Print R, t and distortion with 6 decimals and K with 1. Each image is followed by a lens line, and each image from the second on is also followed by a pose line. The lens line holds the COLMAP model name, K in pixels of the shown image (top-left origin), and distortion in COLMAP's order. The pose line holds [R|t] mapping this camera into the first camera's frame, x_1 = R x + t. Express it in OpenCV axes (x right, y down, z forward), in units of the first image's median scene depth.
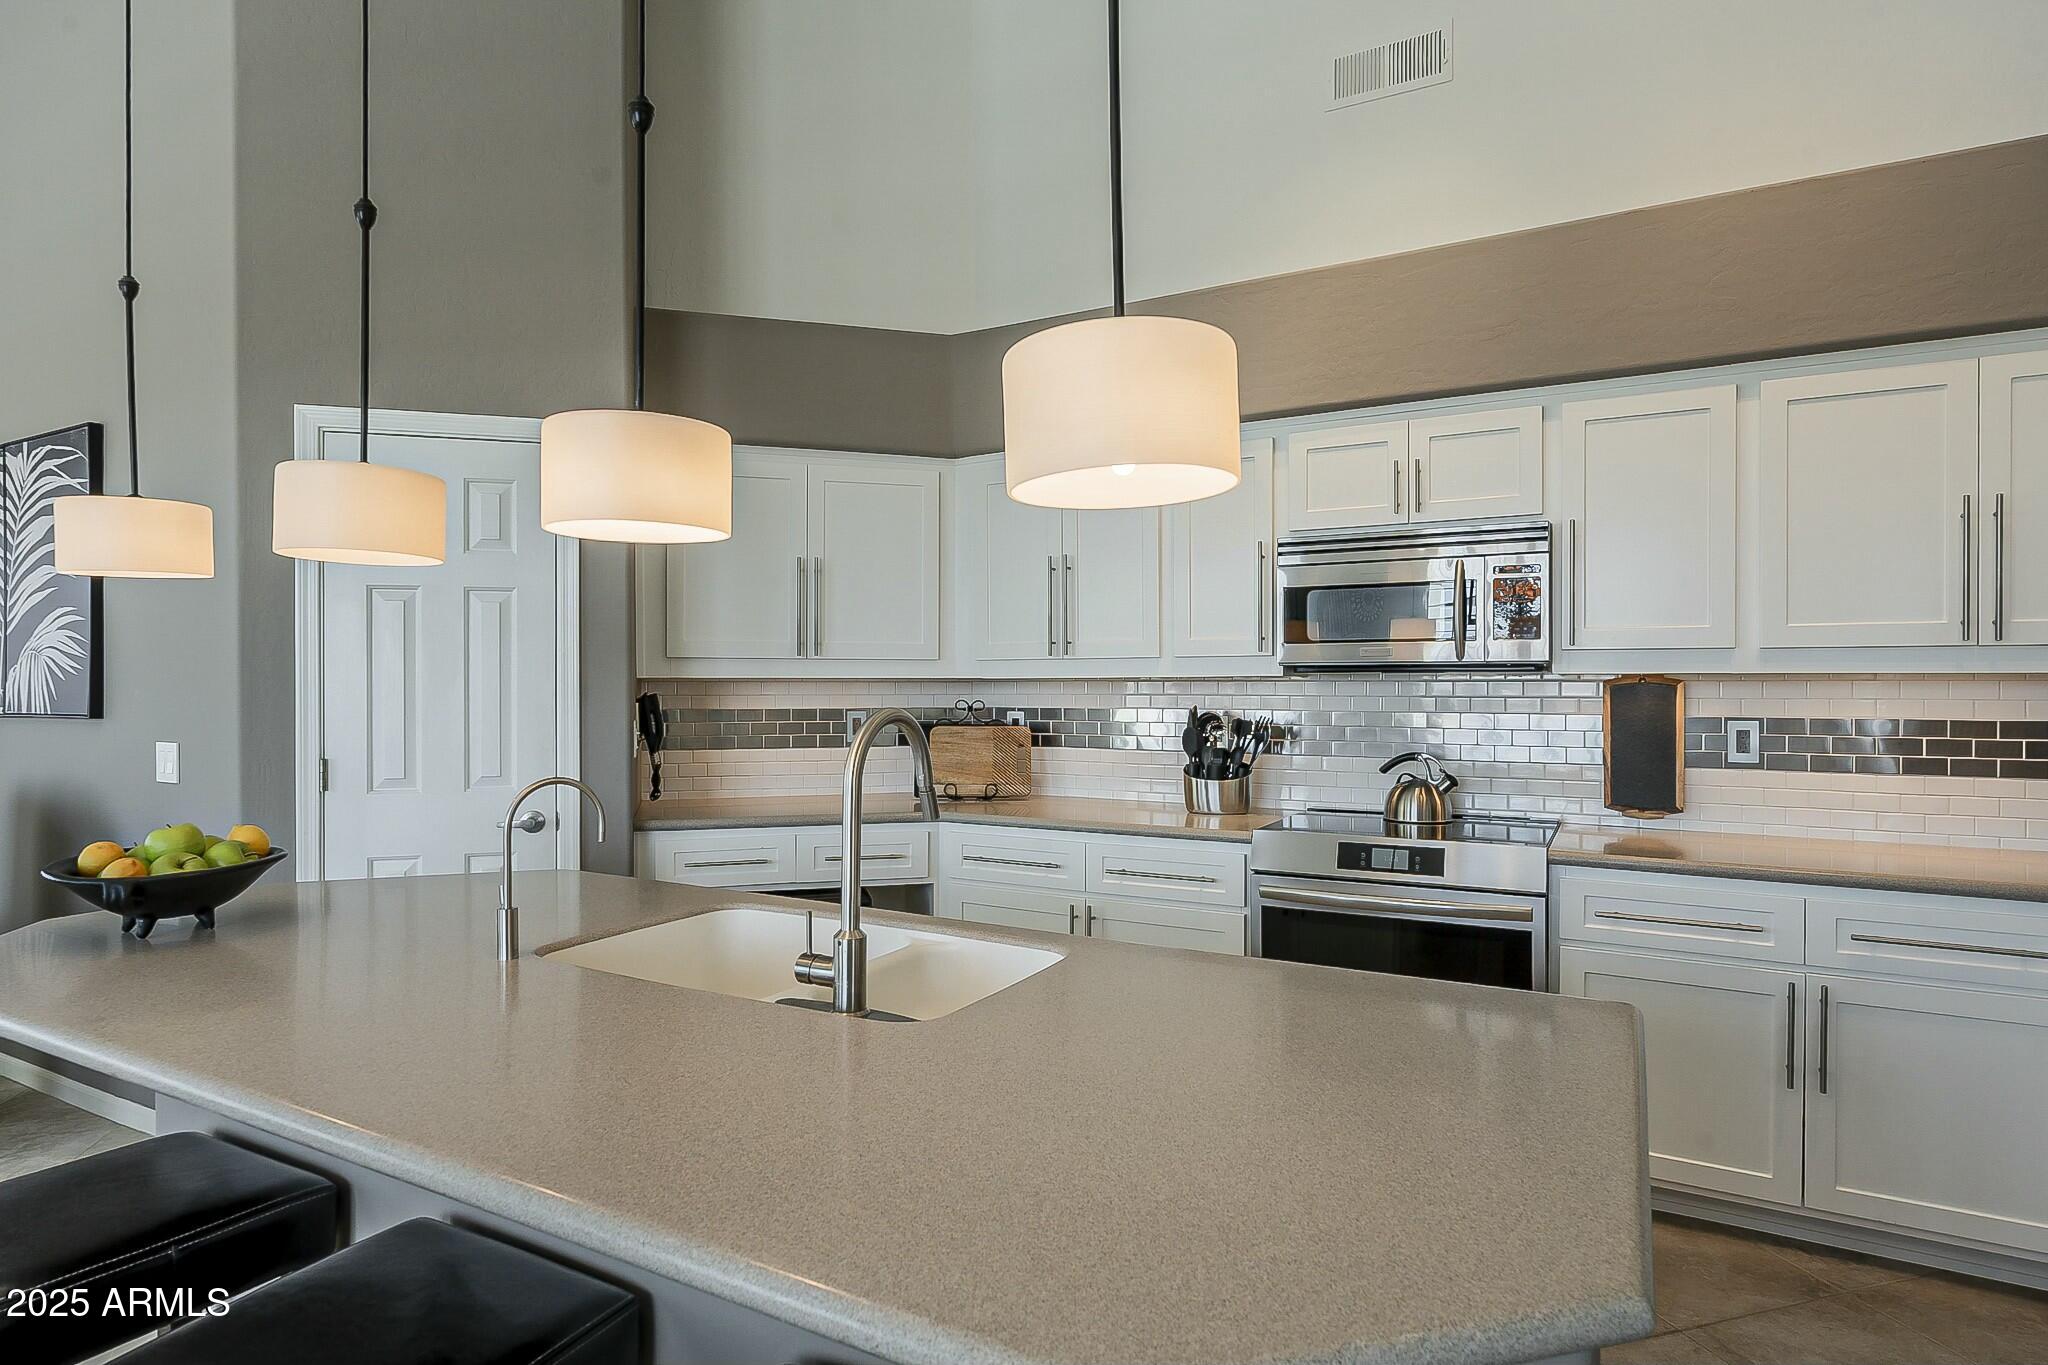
lens RADIAL K [[1103.4, 0, 1041.9], [0, 1103.4, 682.6], [0, 0, 1]] dist [0.003624, 0.000700]
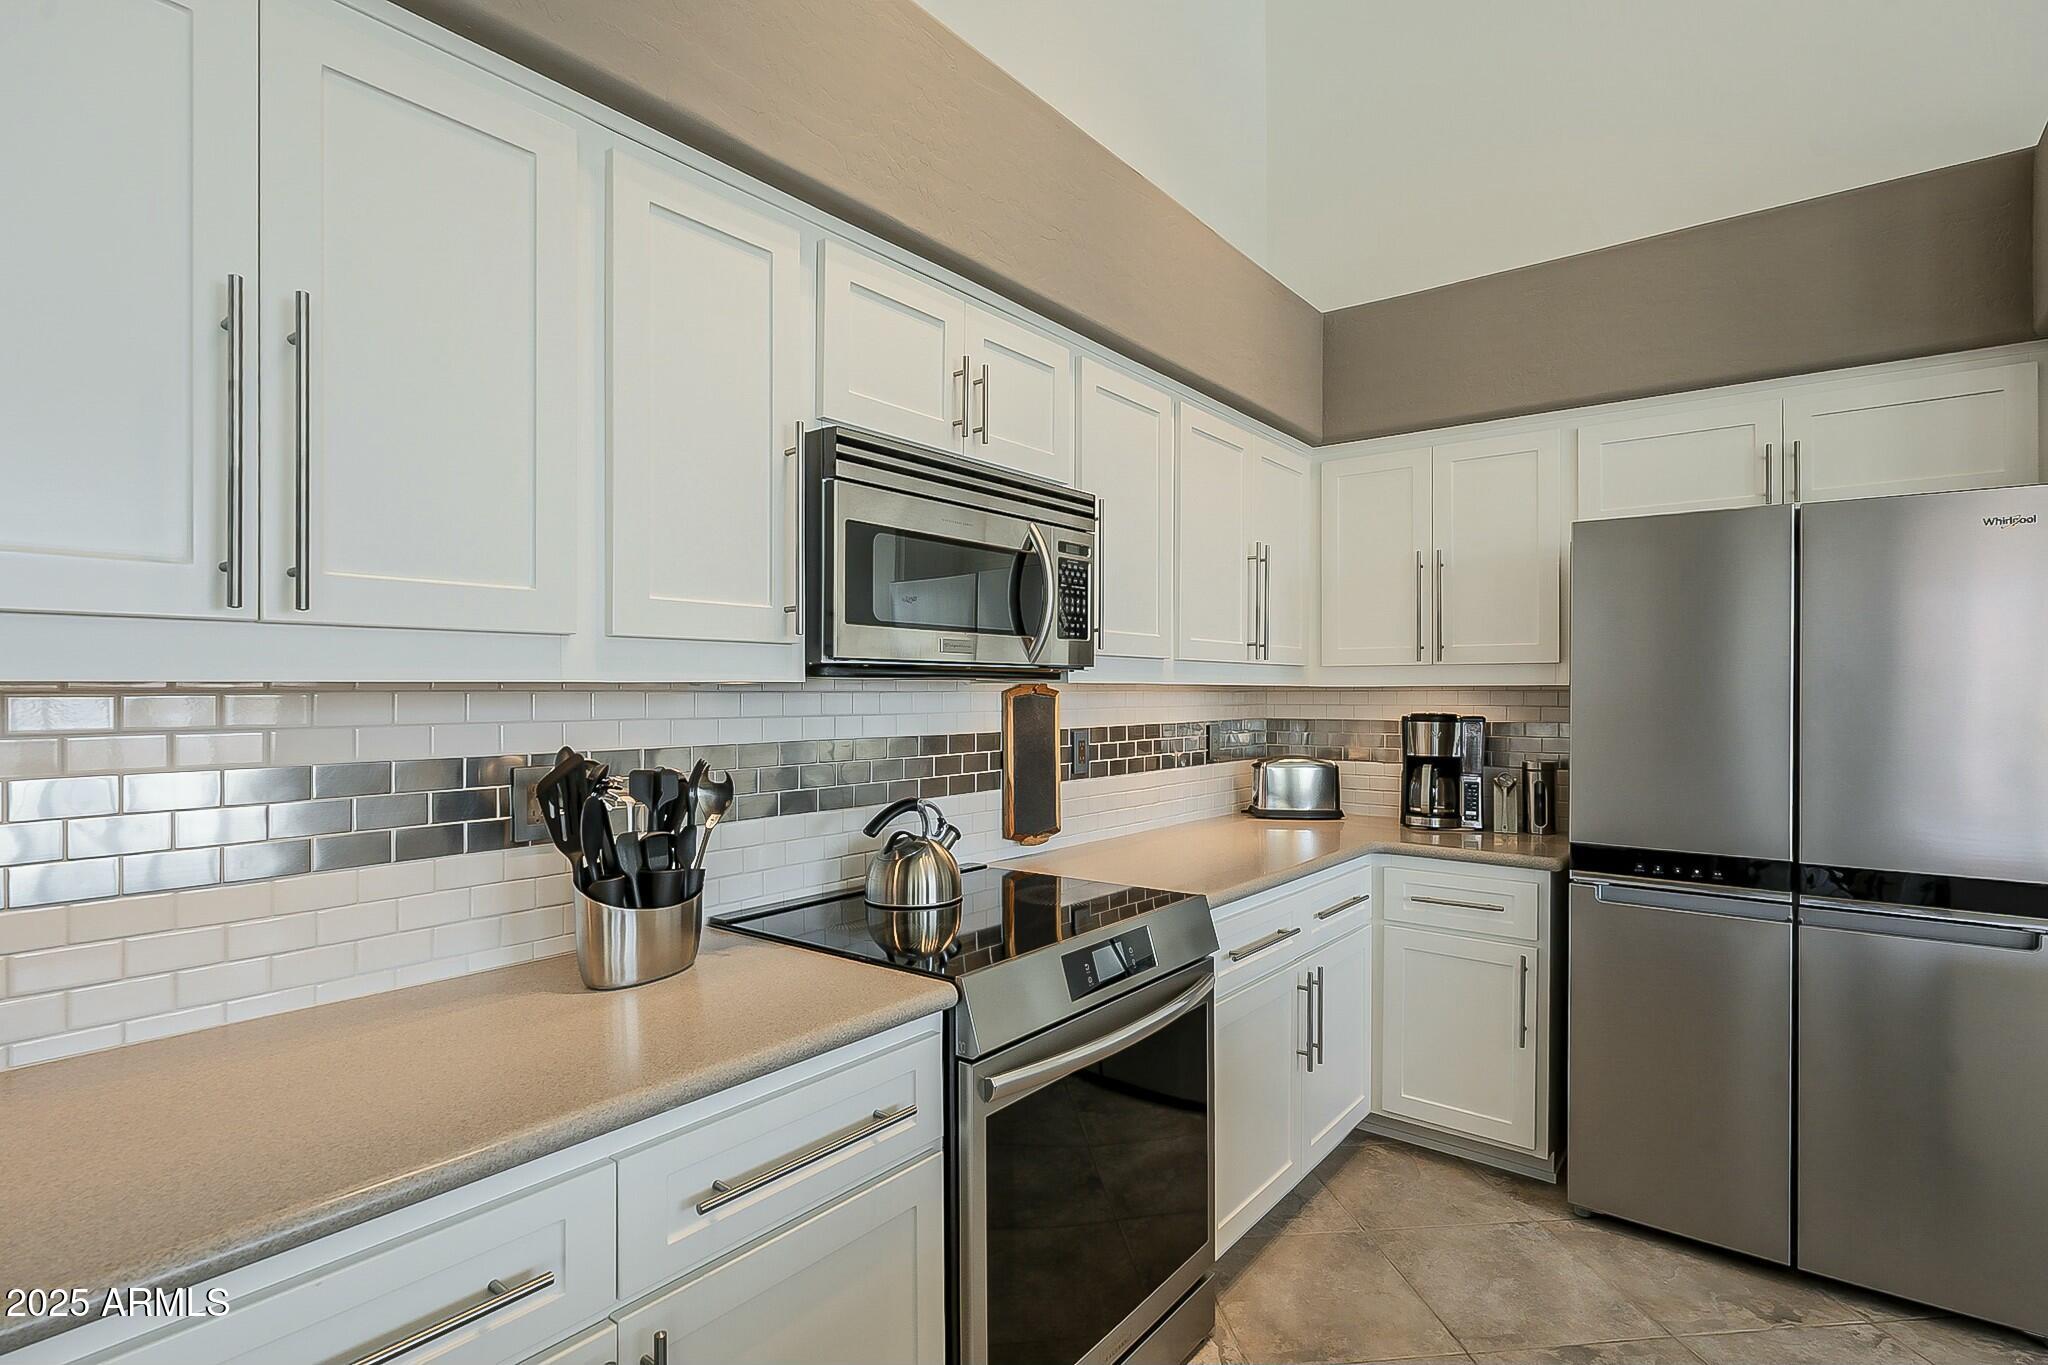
lens RADIAL K [[1002.2, 0, 1020.5], [0, 1002.2, 686.2], [0, 0, 1]] dist [-0.006335, 0.001733]
pose [[0.163010, 0.006850, 0.986601, -0.246936], [0.003982, 0.999963, -0.007601, 0.000381], [-0.986616, 0.005168, 0.162977, 0.842139]]
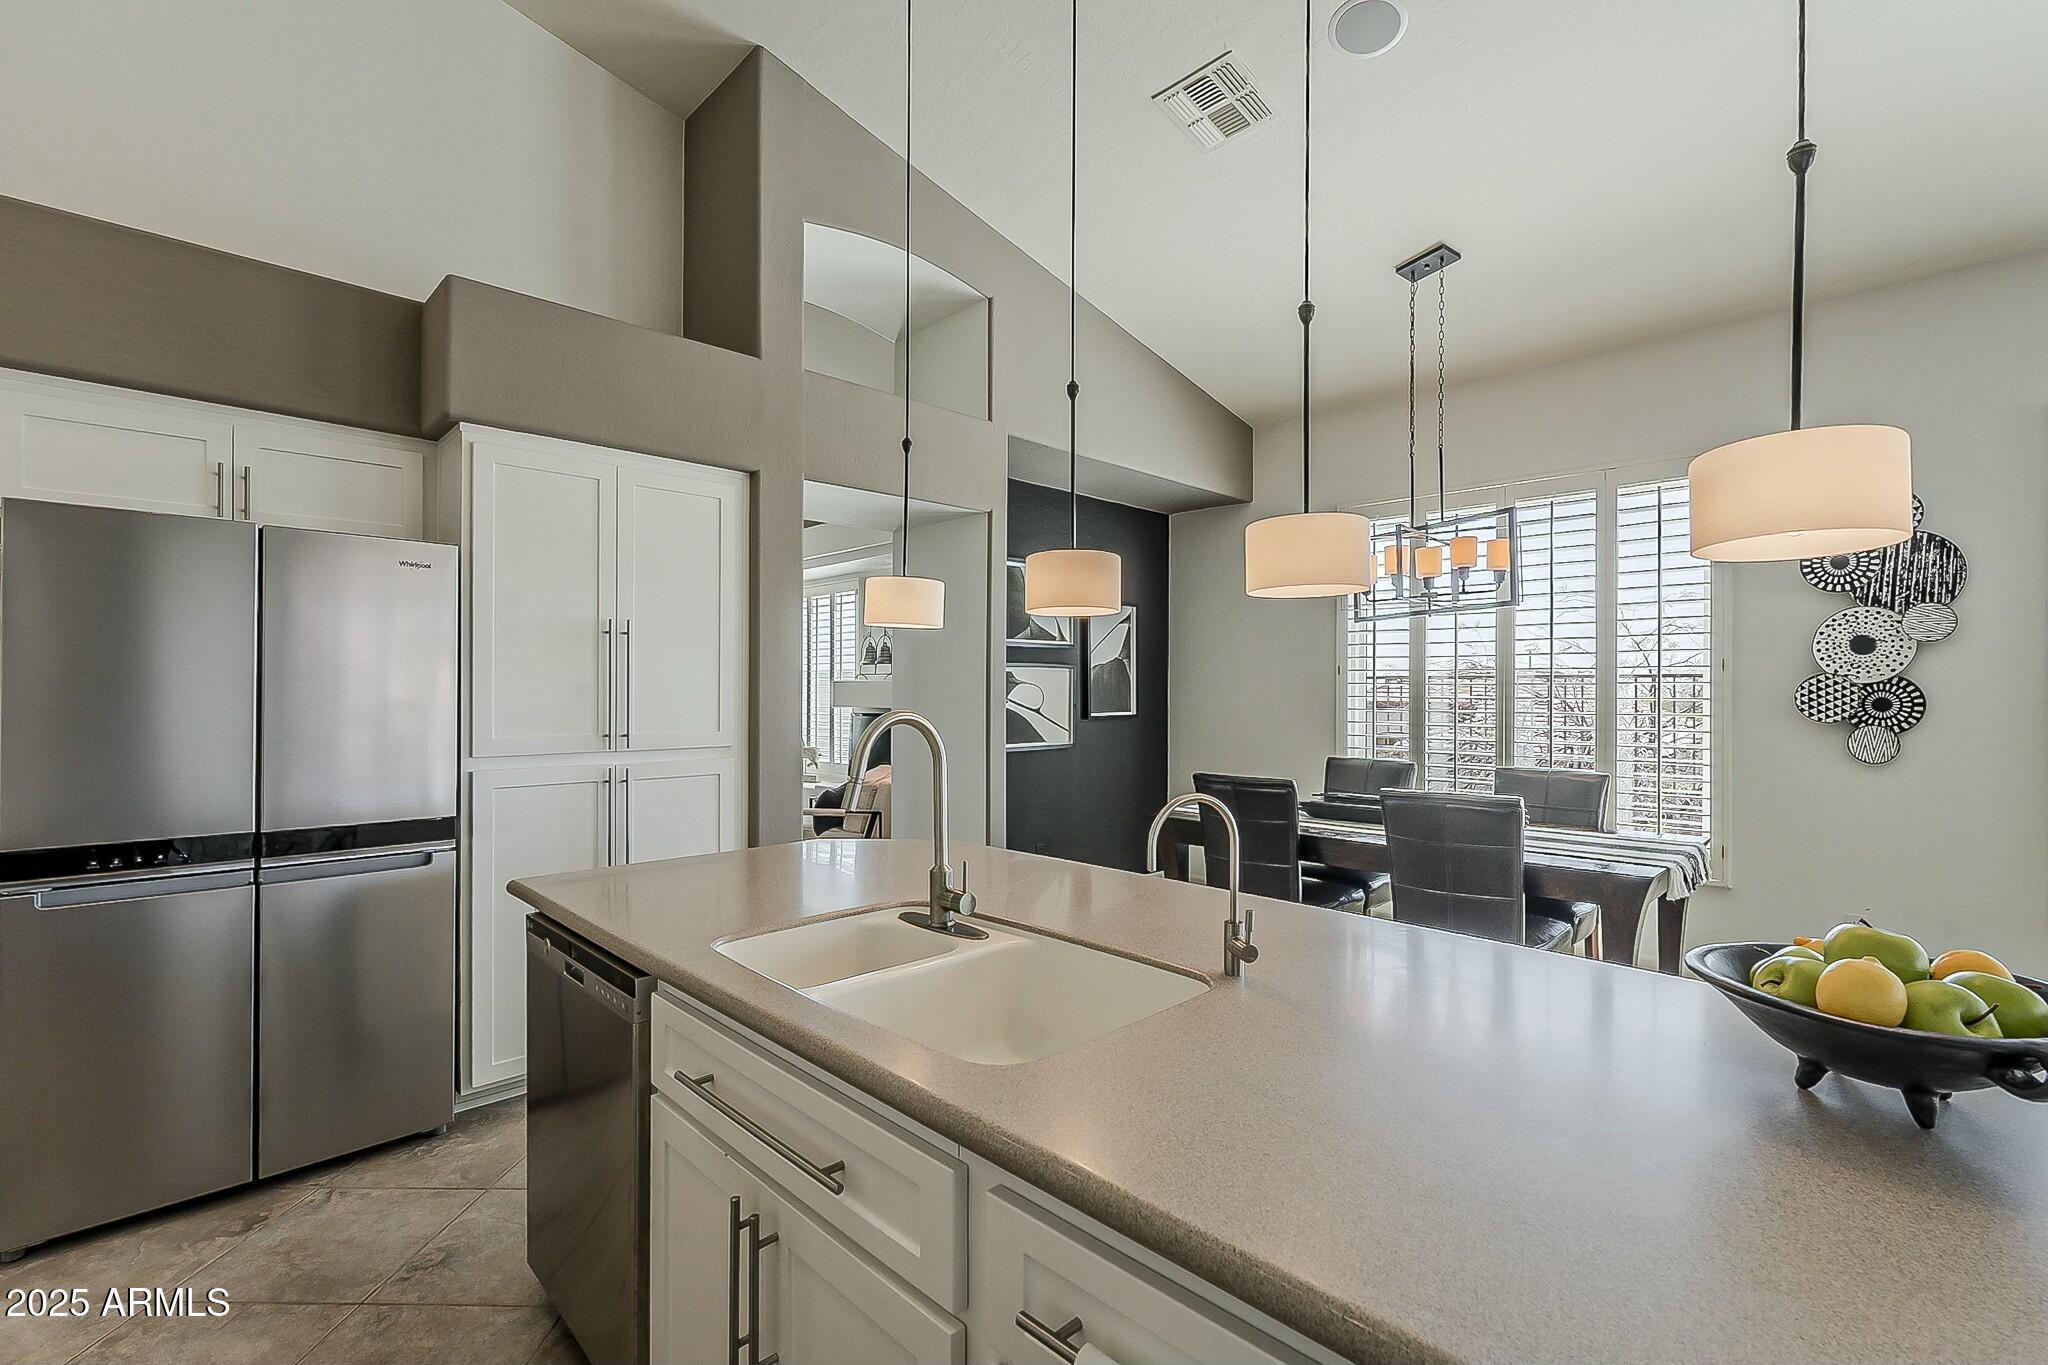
lens RADIAL K [[921.6, 0, 1029.3], [0, 921.6, 686.6], [0, 0, 1]] dist [0.002586, 0.002525]
pose [[-0.959730, 0.001022, 0.280921, -0.281600], [0.001847, 0.999995, 0.002670, 0.001106], [-0.280917, 0.003081, -0.959727, 0.961602]]
